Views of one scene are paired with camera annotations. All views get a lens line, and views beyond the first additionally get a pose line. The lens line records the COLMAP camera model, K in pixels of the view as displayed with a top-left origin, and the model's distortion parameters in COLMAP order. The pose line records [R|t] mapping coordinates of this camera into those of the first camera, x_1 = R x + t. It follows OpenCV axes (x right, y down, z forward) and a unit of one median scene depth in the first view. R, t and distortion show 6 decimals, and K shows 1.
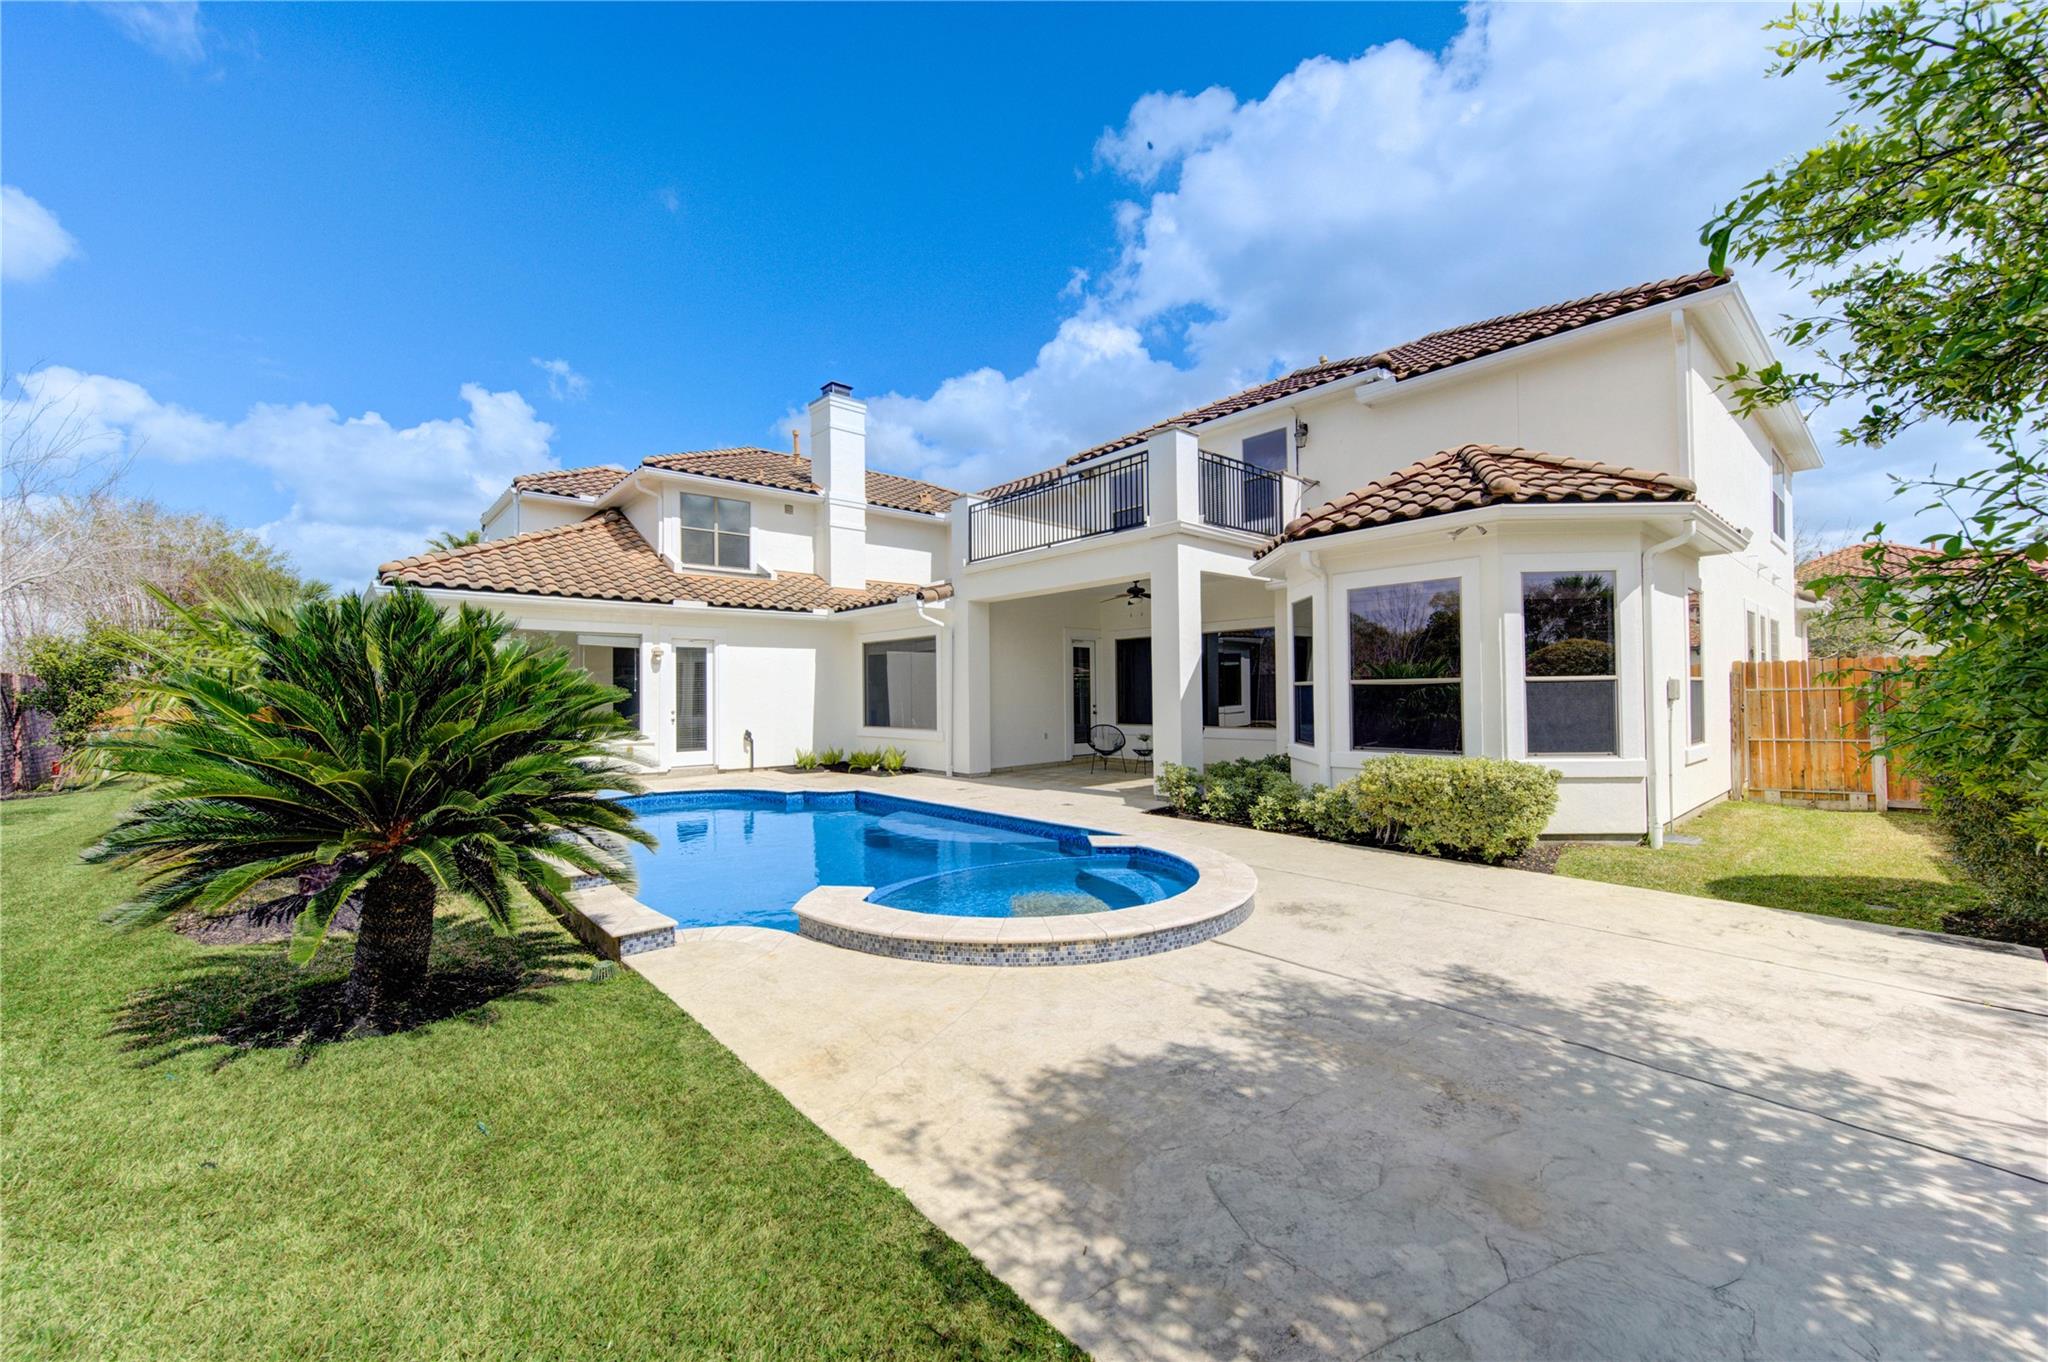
lens RADIAL K [[799.4, 0, 1025.4], [0, 799.4, 686.5], [0, 0, 1]] dist [0.000297, -0.000081]
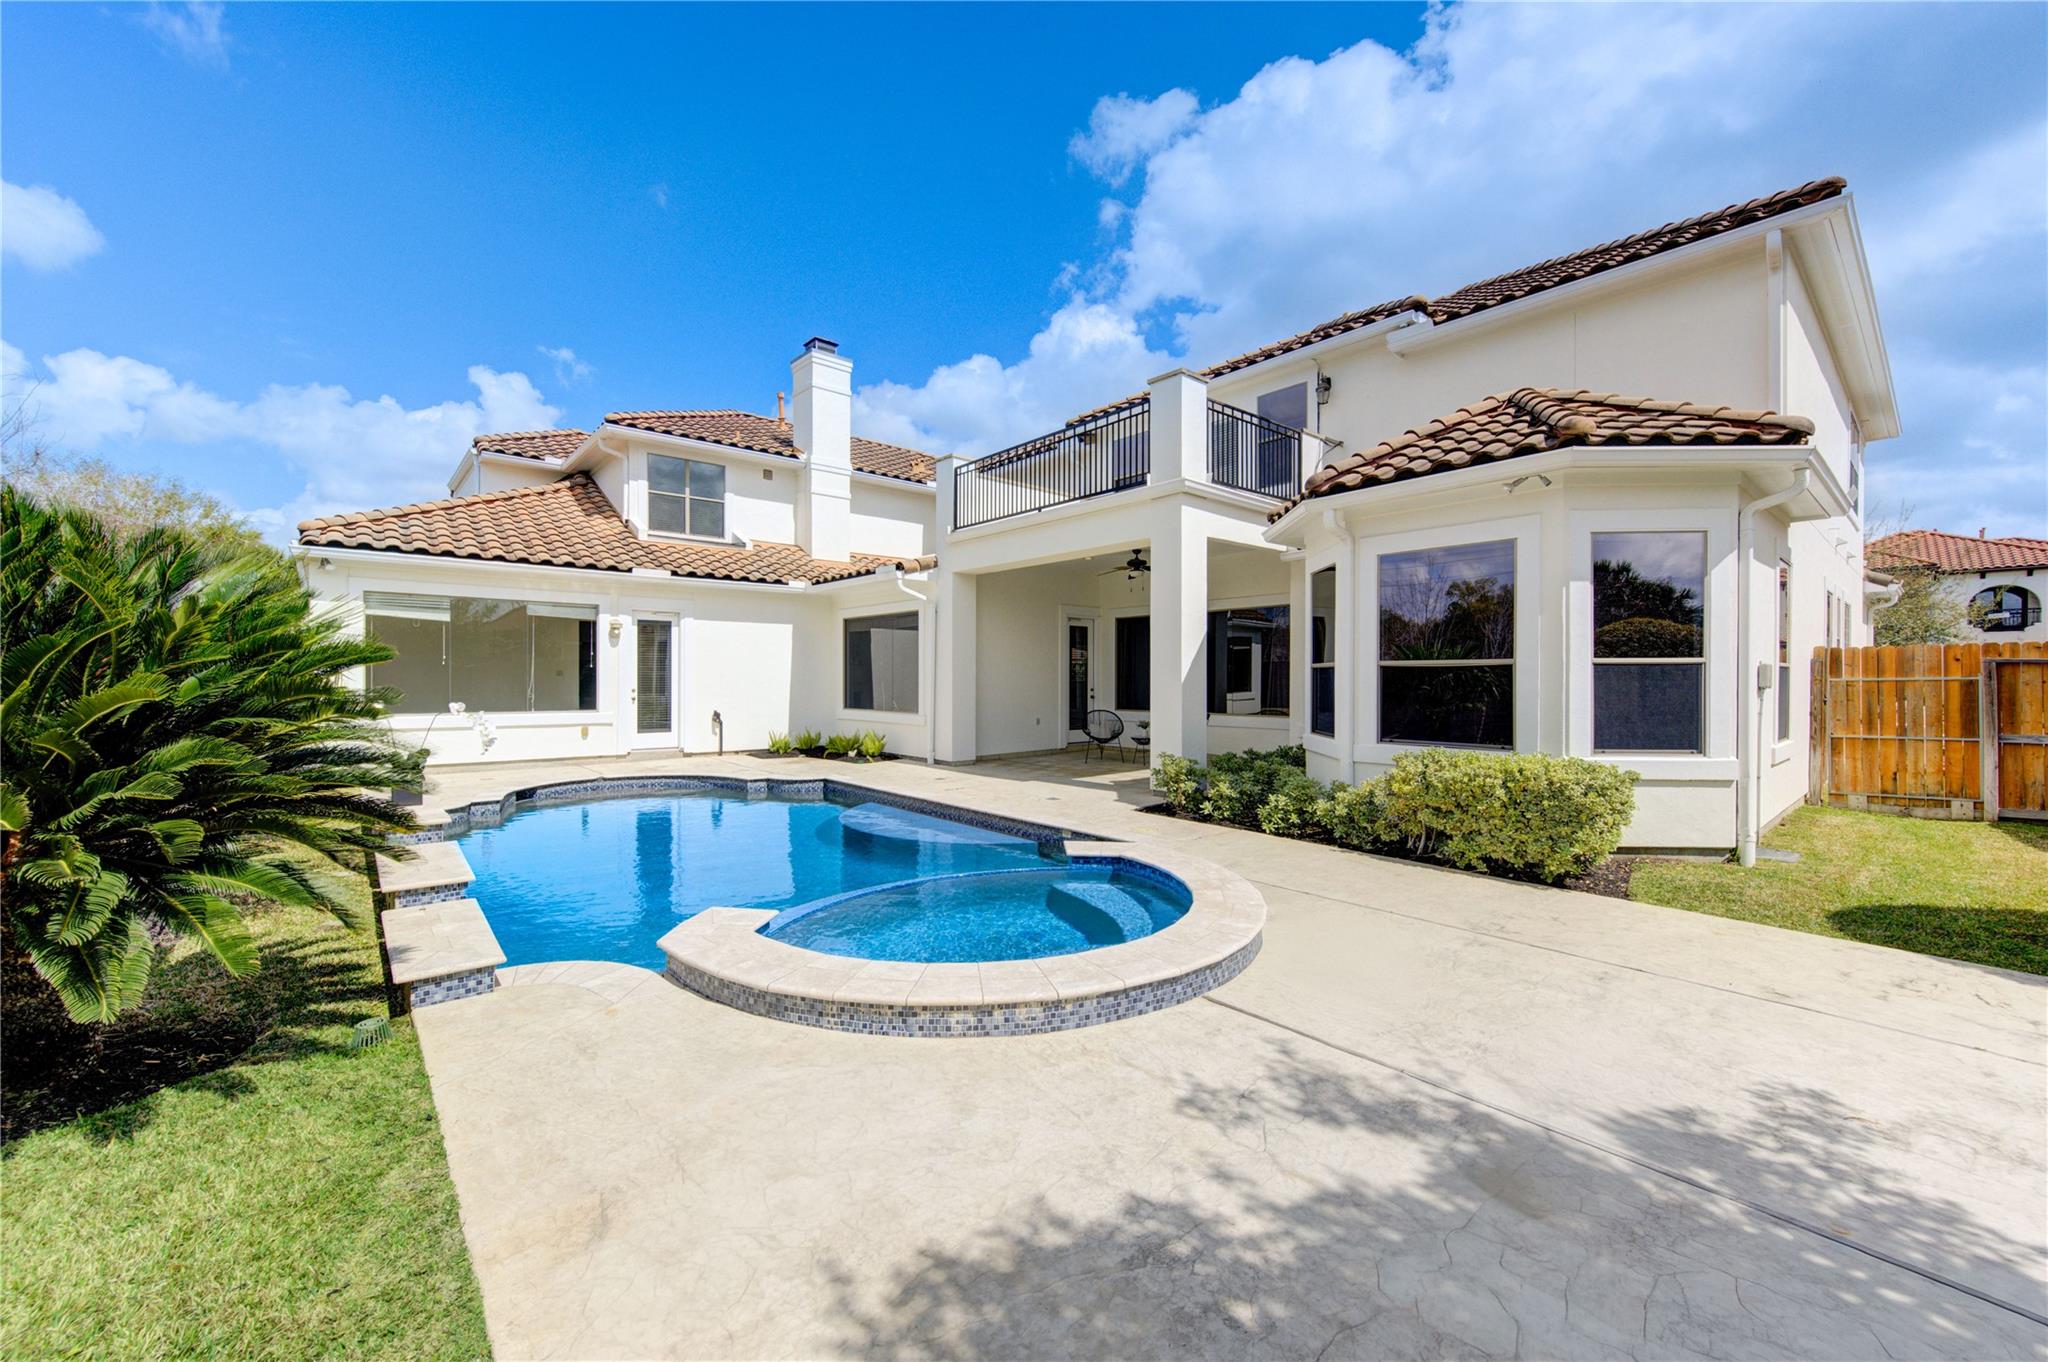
lens RADIAL K [[799.4, 0, 1025.4], [0, 799.4, 686.5], [0, 0, 1]] dist [0.000297, -0.000081]
pose [[0.999843, 0.012882, -0.012198, 0.035126], [-0.012652, 0.999745, 0.018731, 0.007311], [0.012436, -0.018573, 0.999750, 0.126000]]
